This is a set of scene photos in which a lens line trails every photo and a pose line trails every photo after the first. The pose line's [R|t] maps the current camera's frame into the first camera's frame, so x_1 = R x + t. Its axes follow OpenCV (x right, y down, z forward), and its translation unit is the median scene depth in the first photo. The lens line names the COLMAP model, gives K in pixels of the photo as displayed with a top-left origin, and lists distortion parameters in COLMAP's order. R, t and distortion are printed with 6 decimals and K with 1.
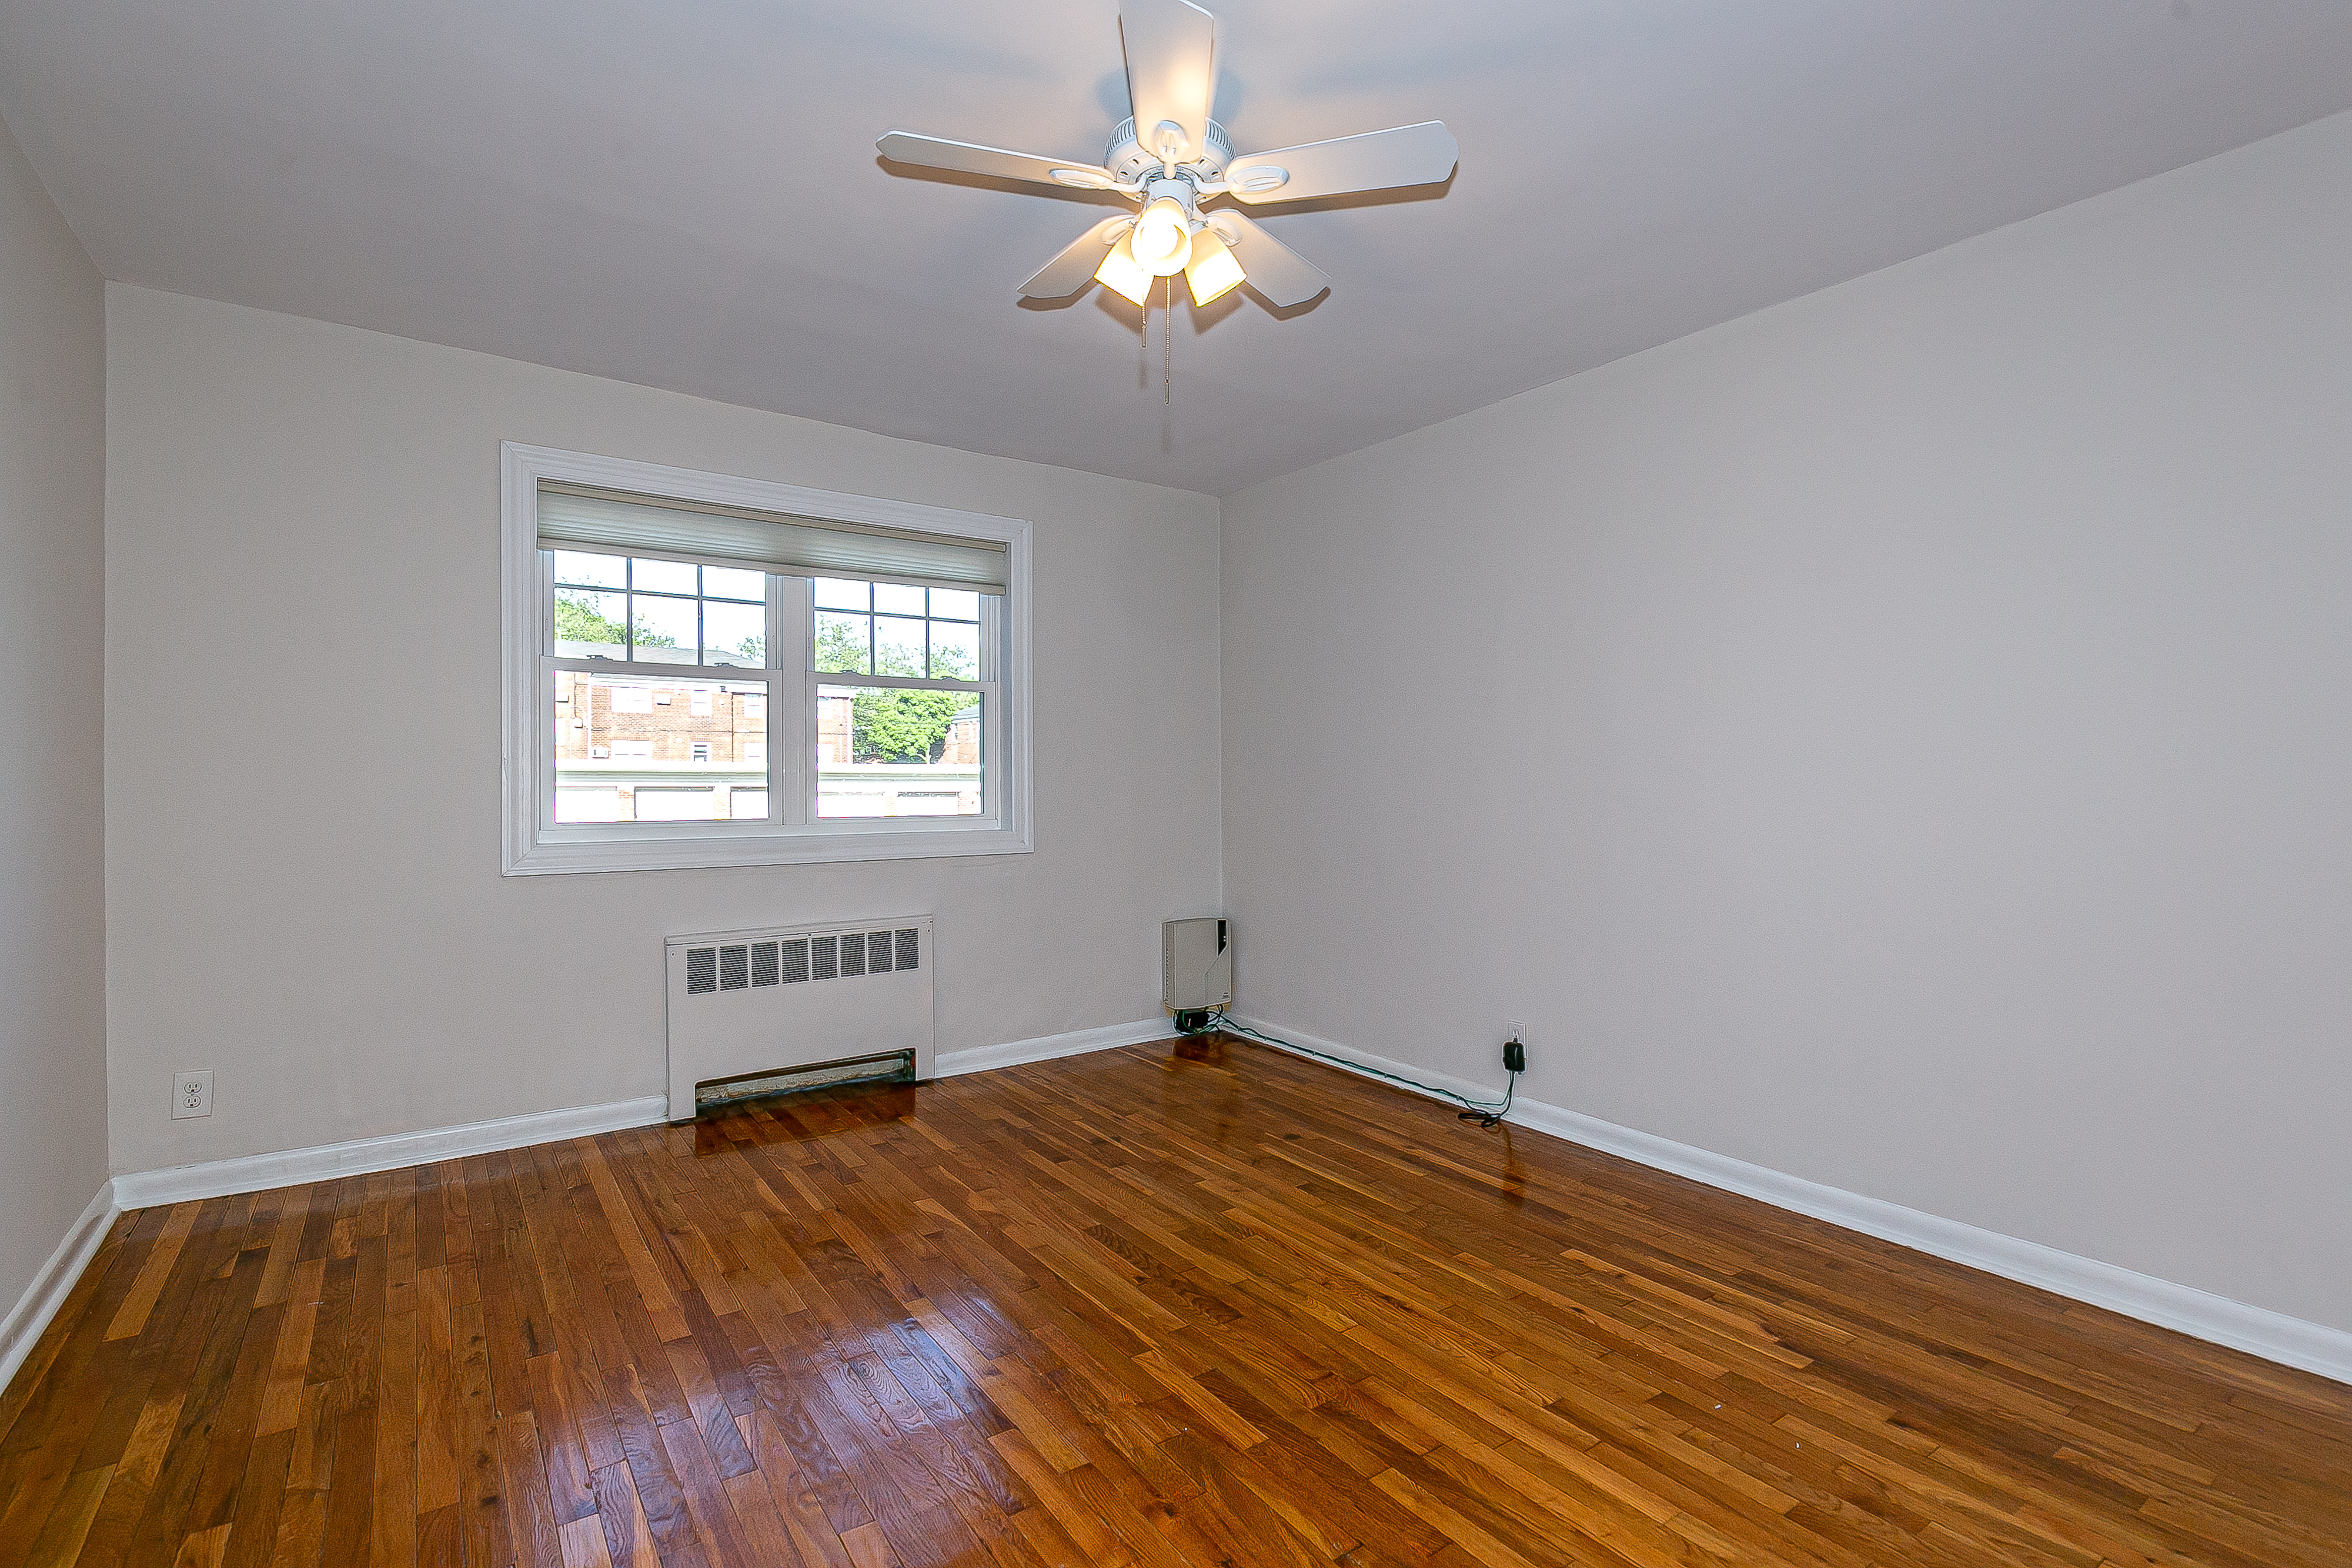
lens RADIAL K [[1063.7, 0, 1190.9], [0, 1063.7, 780.1], [0, 0, 1]] dist [0.002286, 0.000122]
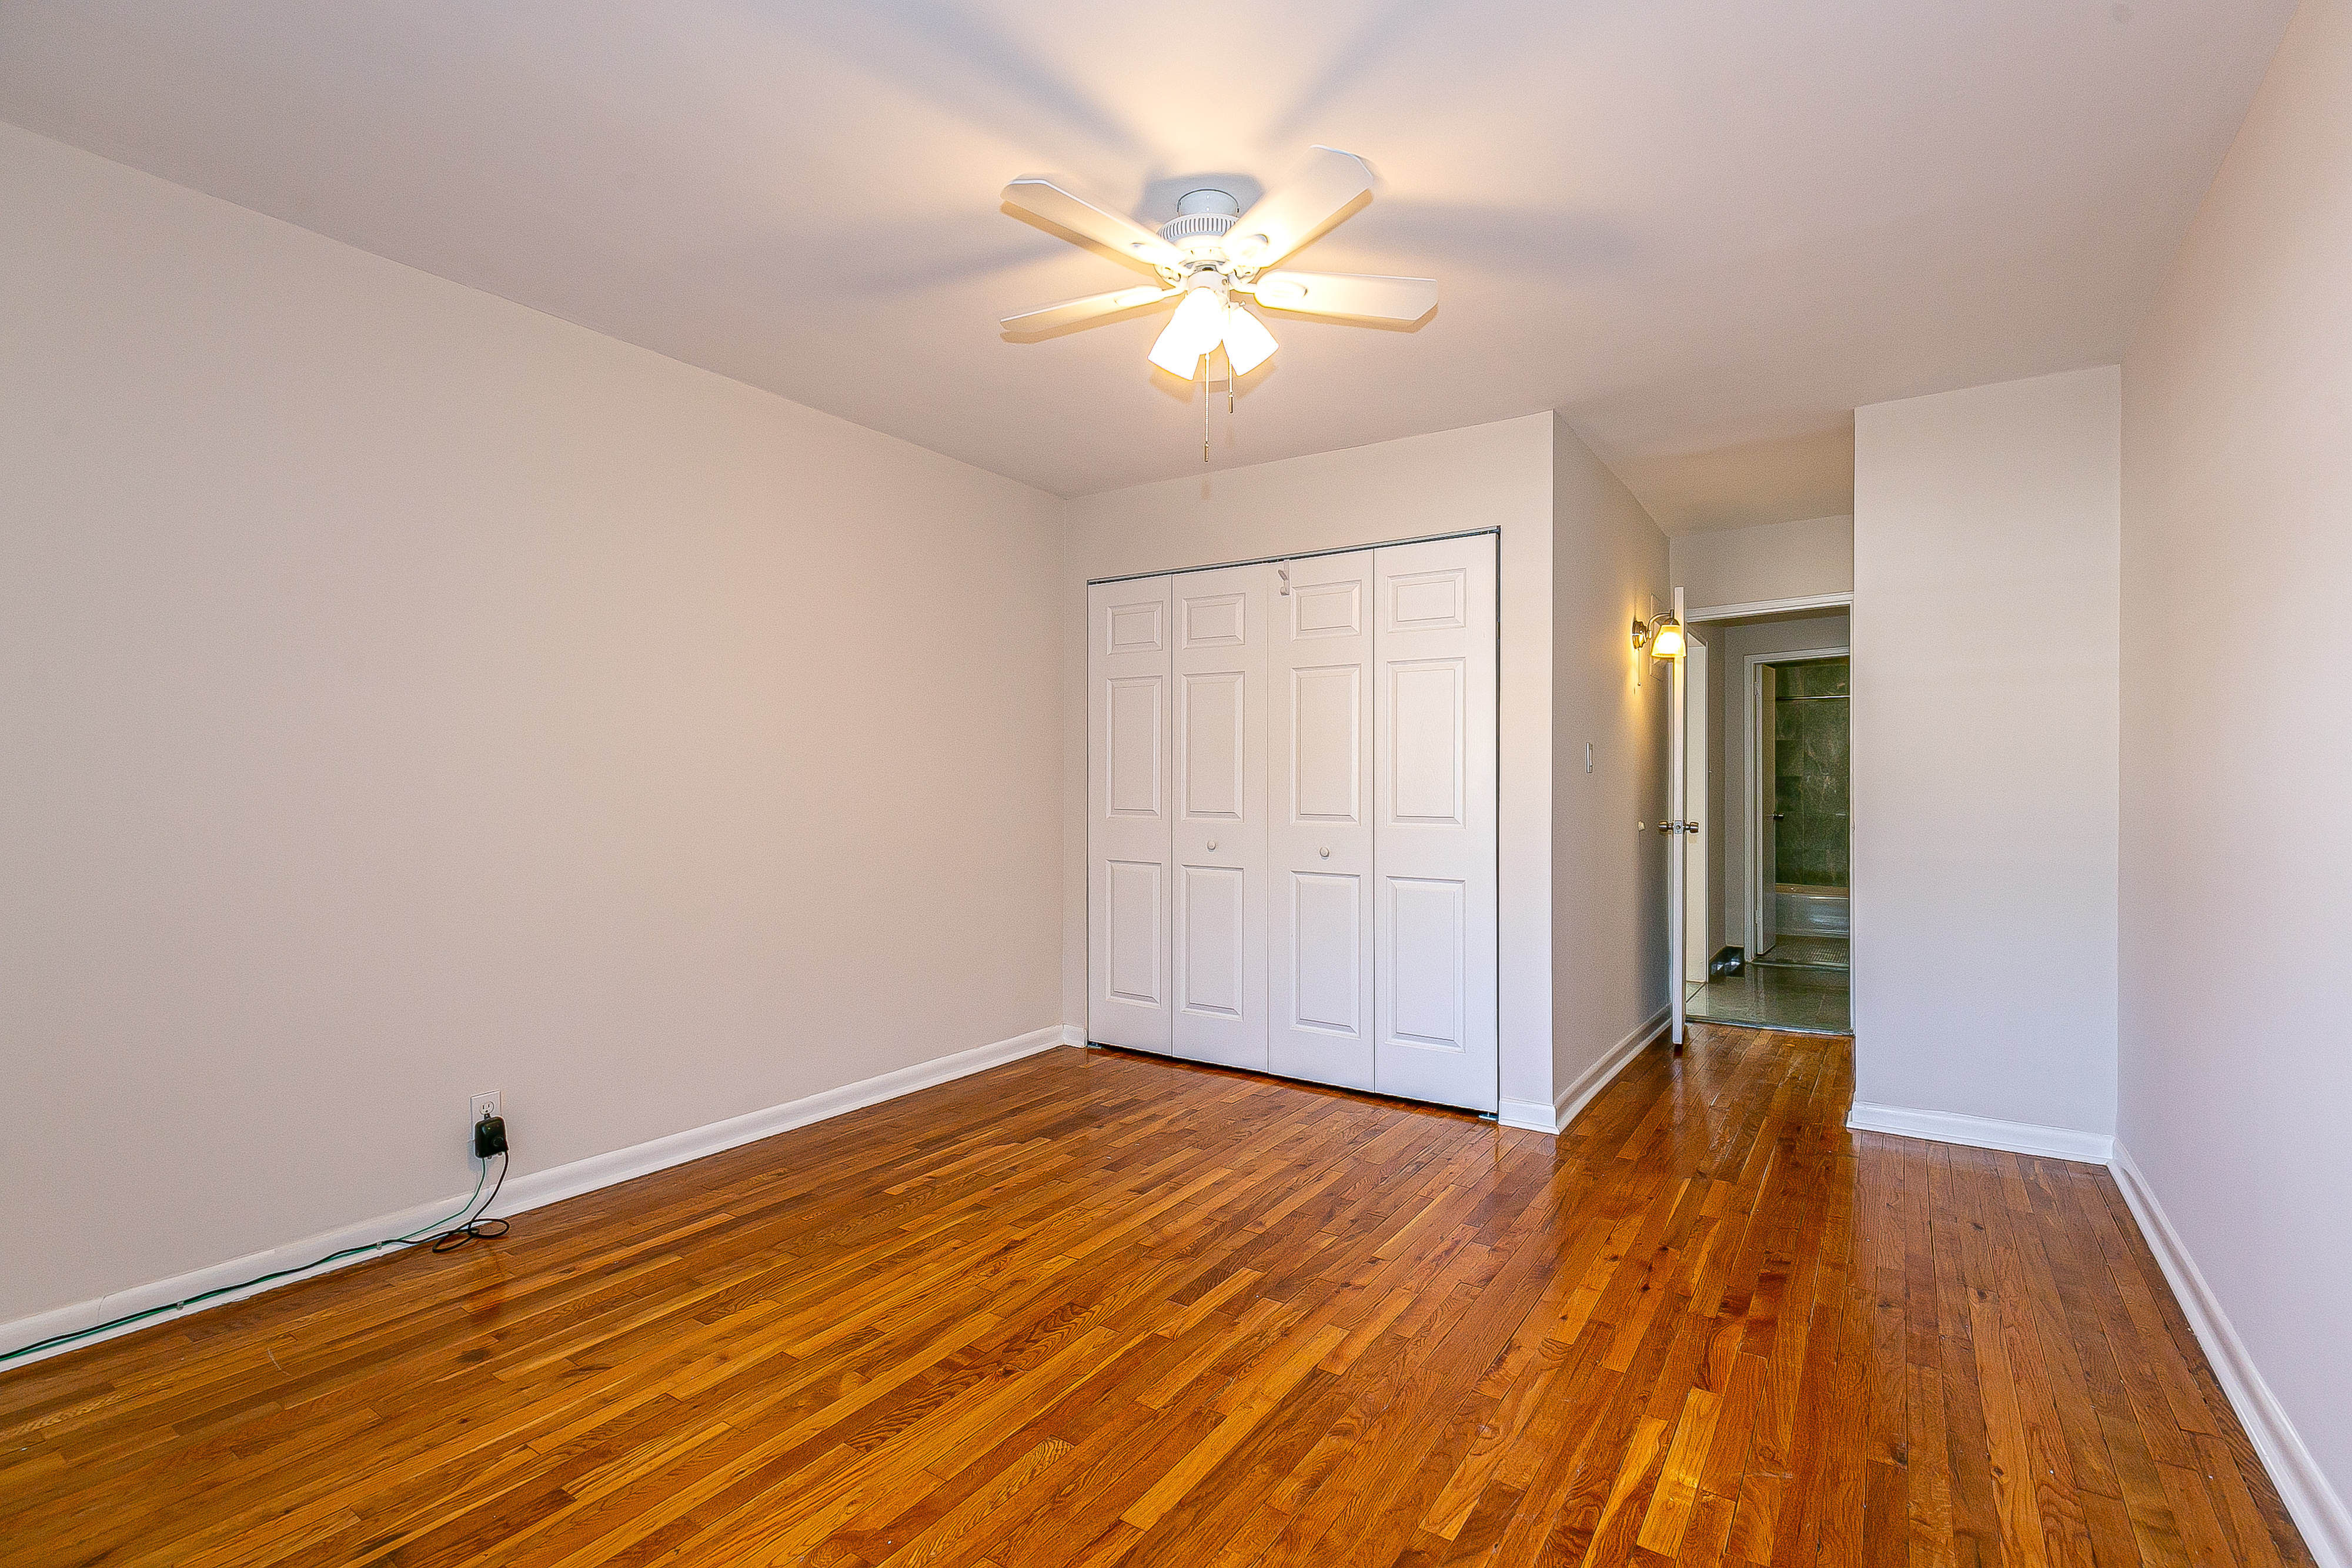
lens RADIAL K [[1063.7, 0, 1190.9], [0, 1063.7, 780.1], [0, 0, 1]] dist [0.002286, 0.000122]
pose [[-0.348548, 0.003662, 0.937284, -0.938746], [-0.005565, 0.999967, -0.005976, -0.001450], [-0.937275, -0.007299, -0.348516, 1.216395]]
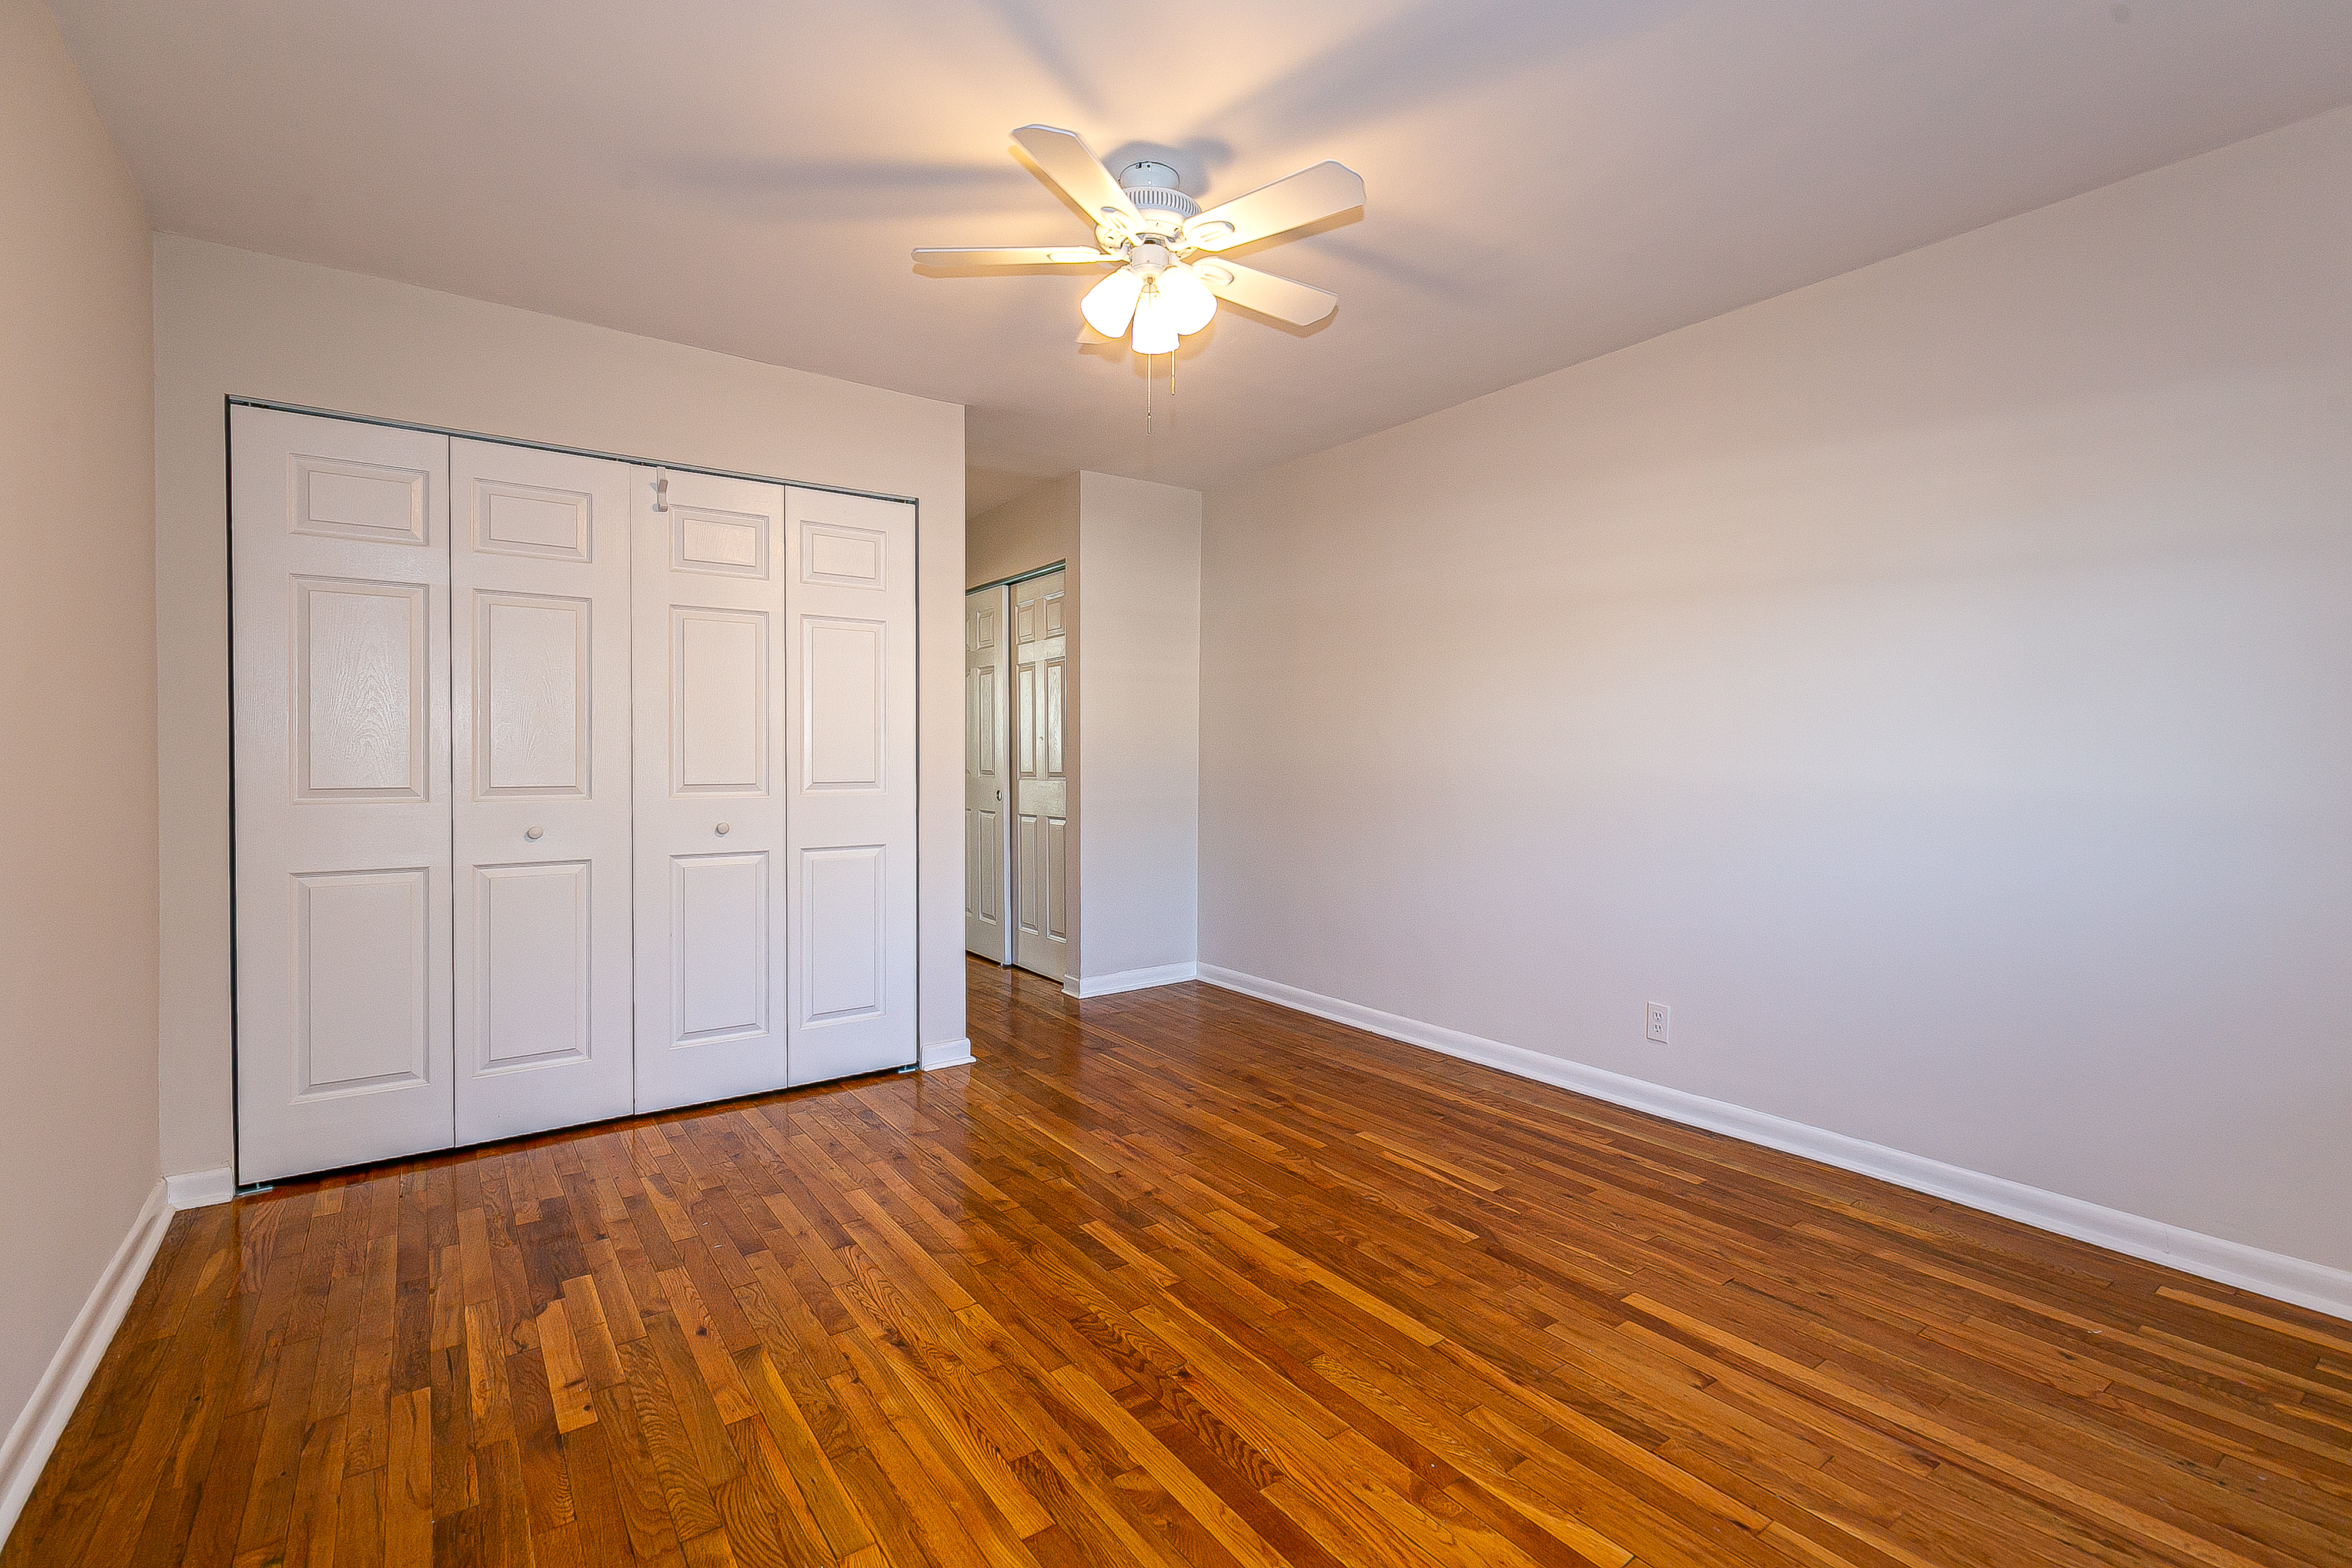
lens RADIAL K [[1078.3, 0, 1193.4], [0, 1078.3, 773.8], [0, 0, 1]] dist [0.028712, -0.021196]
pose [[-0.999949, 0.000412, -0.010110, -0.049368], [0.000217, 0.999815, 0.019239, 0.000549], [0.010116, 0.019236, -0.999764, 1.891162]]
